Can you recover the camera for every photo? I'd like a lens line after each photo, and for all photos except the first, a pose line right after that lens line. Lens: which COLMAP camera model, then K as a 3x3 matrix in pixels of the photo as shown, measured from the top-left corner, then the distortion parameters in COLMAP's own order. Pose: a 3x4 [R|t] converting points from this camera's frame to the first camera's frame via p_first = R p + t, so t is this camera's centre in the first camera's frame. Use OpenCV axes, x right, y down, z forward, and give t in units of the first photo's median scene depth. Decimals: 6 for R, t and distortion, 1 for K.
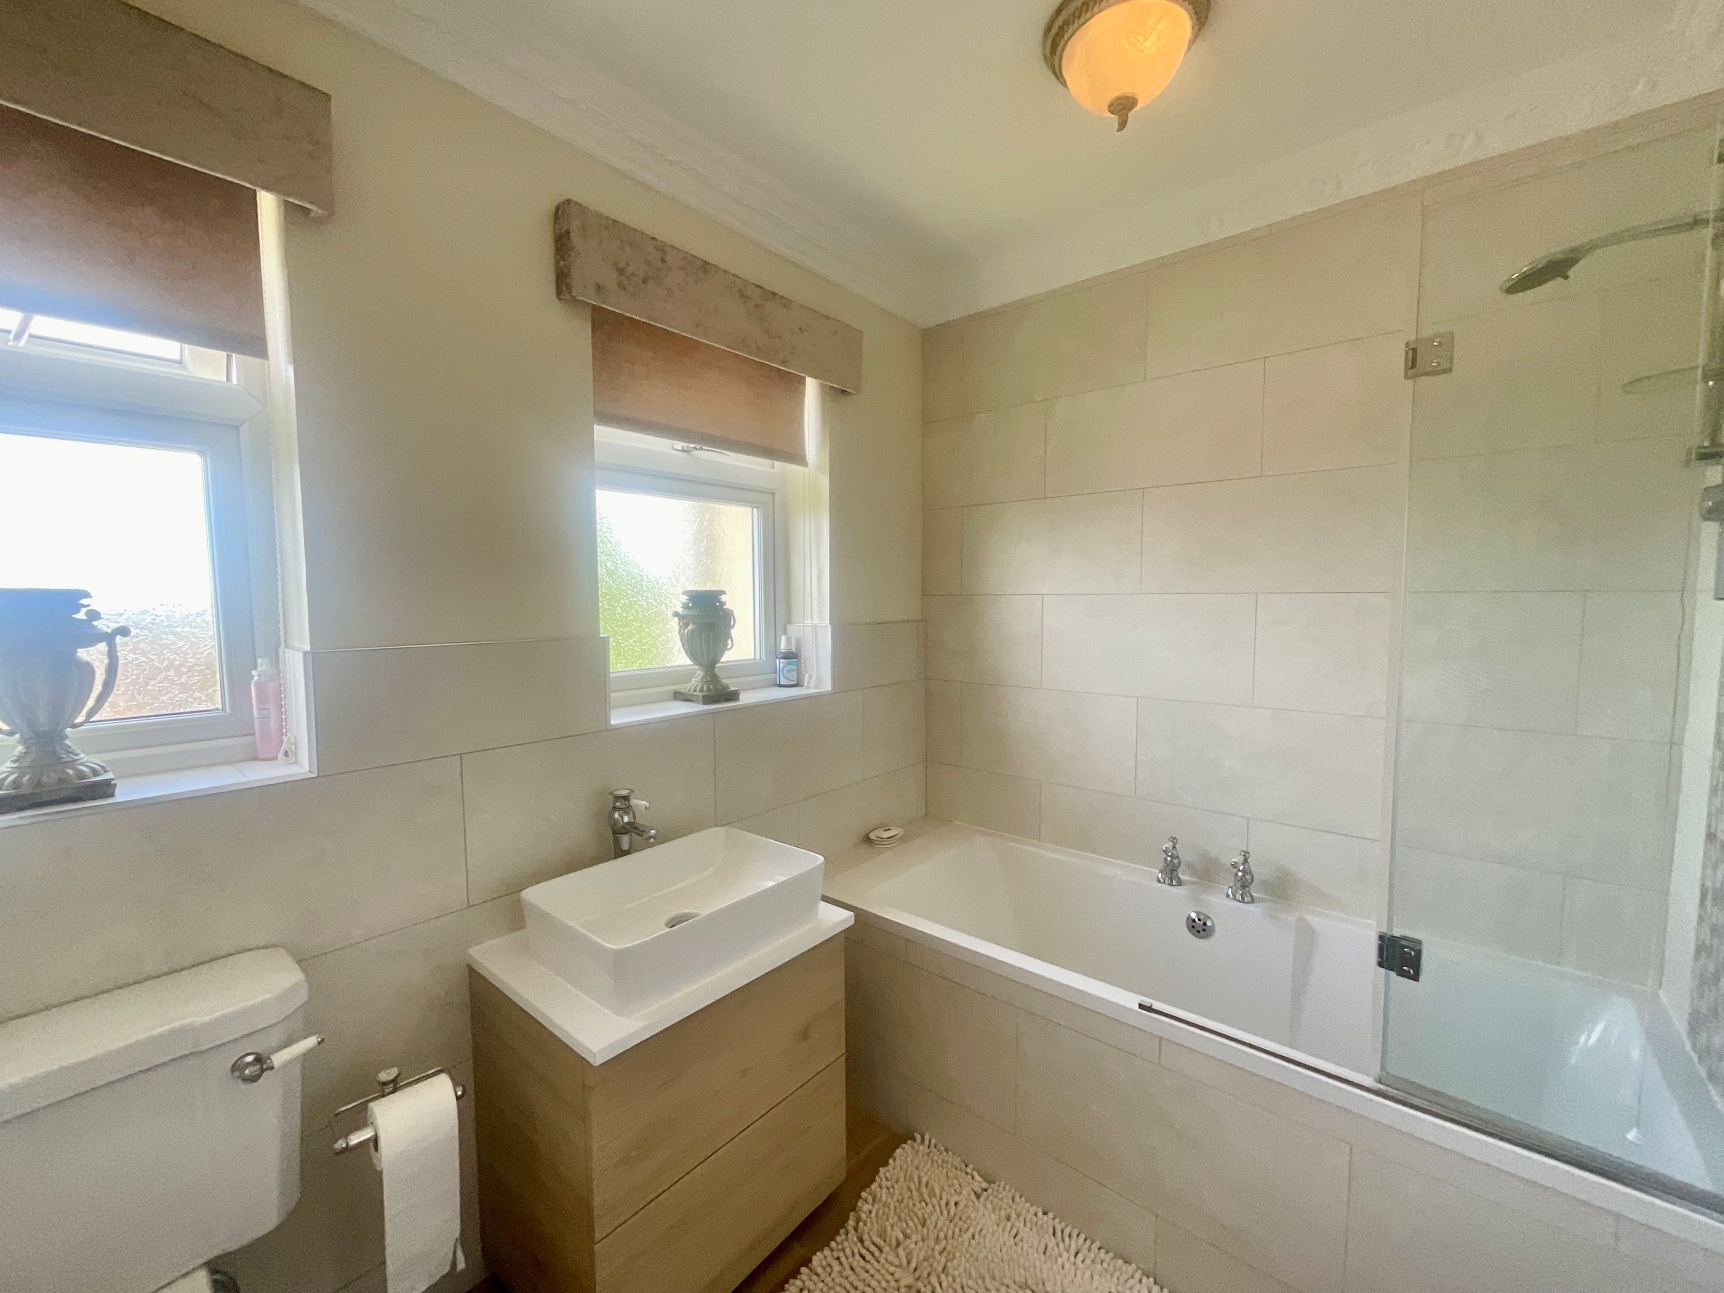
lens RADIAL K [[696.1, 0, 862.0], [0, 696.1, 646.5], [0, 0, 1]] dist [0.001946, 0.000105]
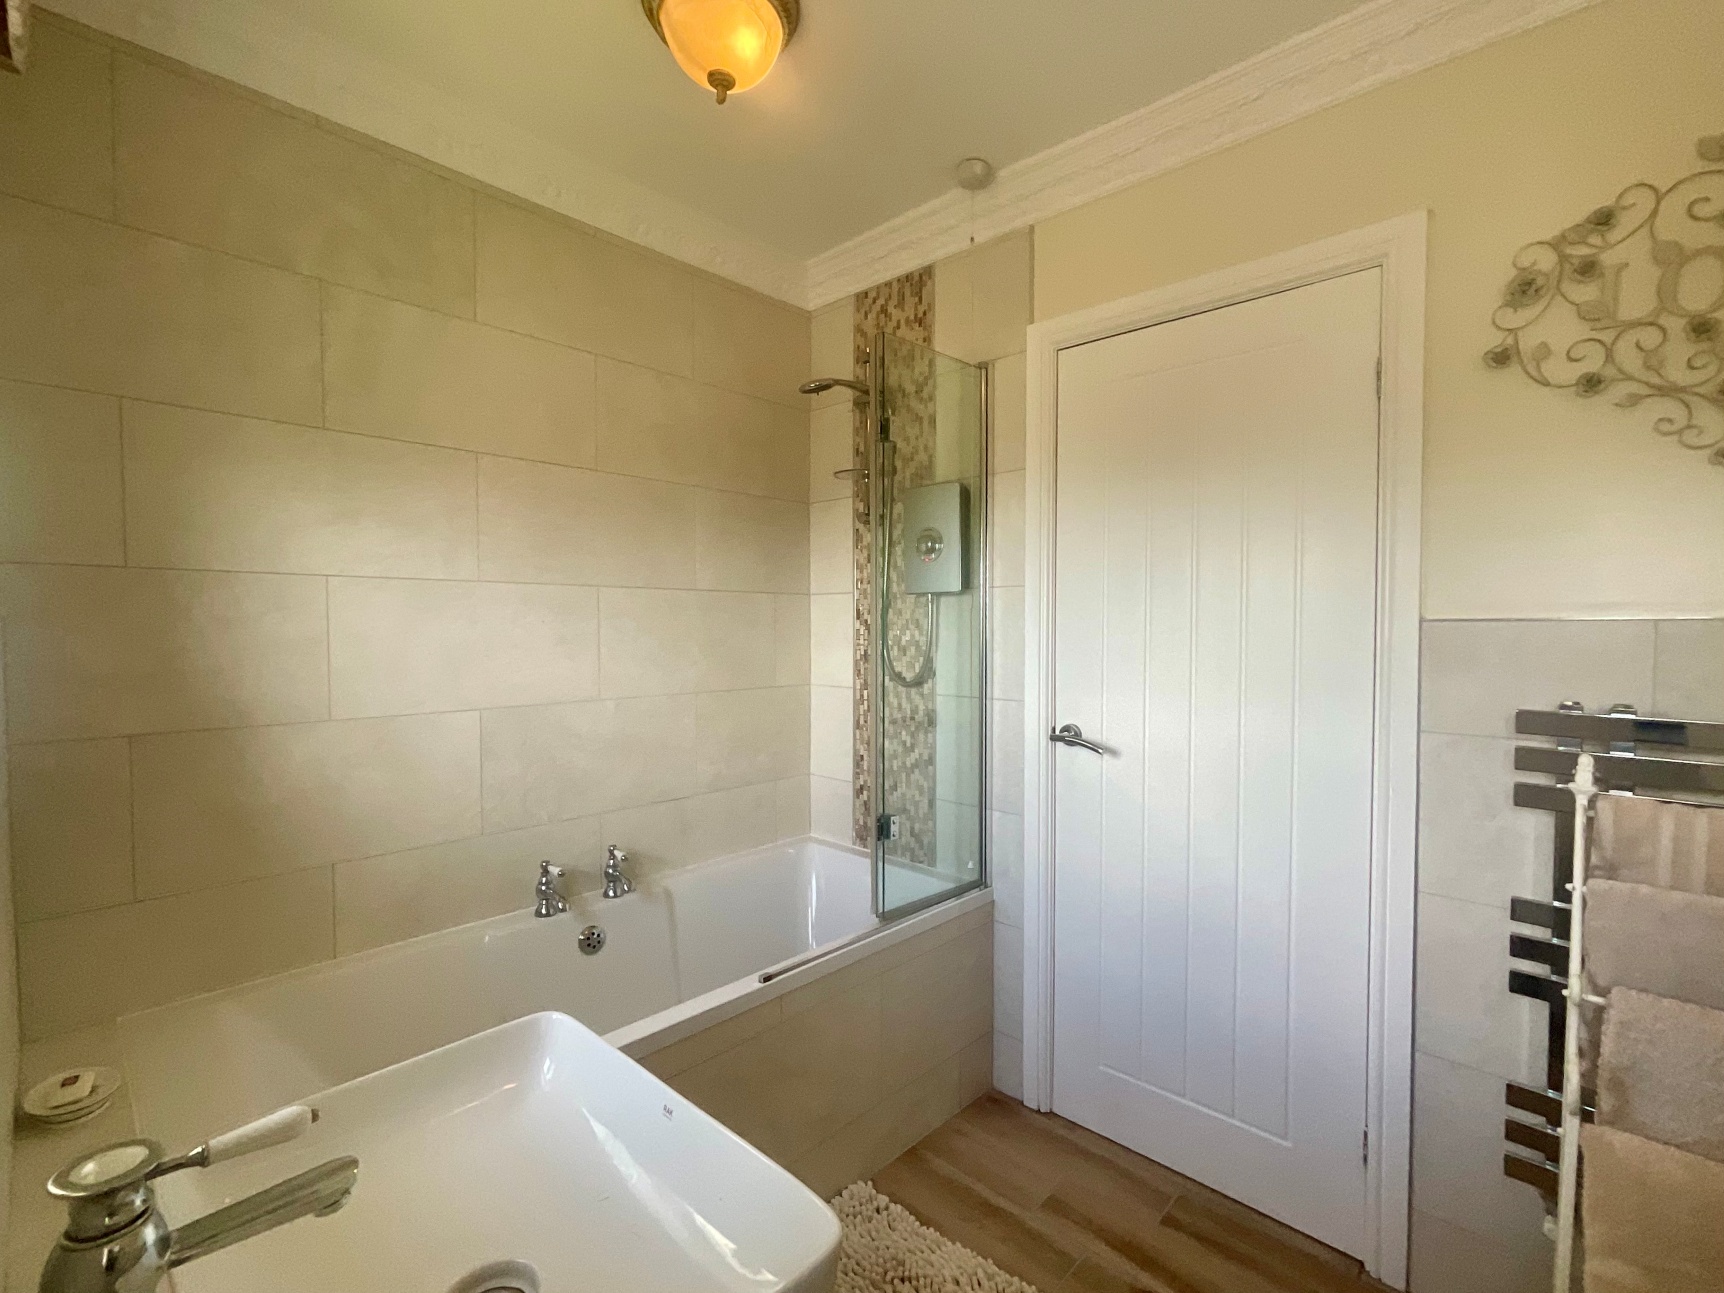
lens RADIAL K [[764.2, 0, 862.3], [0, 764.2, 638.5], [0, 0, 1]] dist [0.037840, 0.000106]
pose [[0.097227, -0.018891, 0.995083, -0.466792], [0.068999, 0.997542, 0.012196, 0.010638], [-0.992868, 0.067474, 0.098292, 0.479879]]
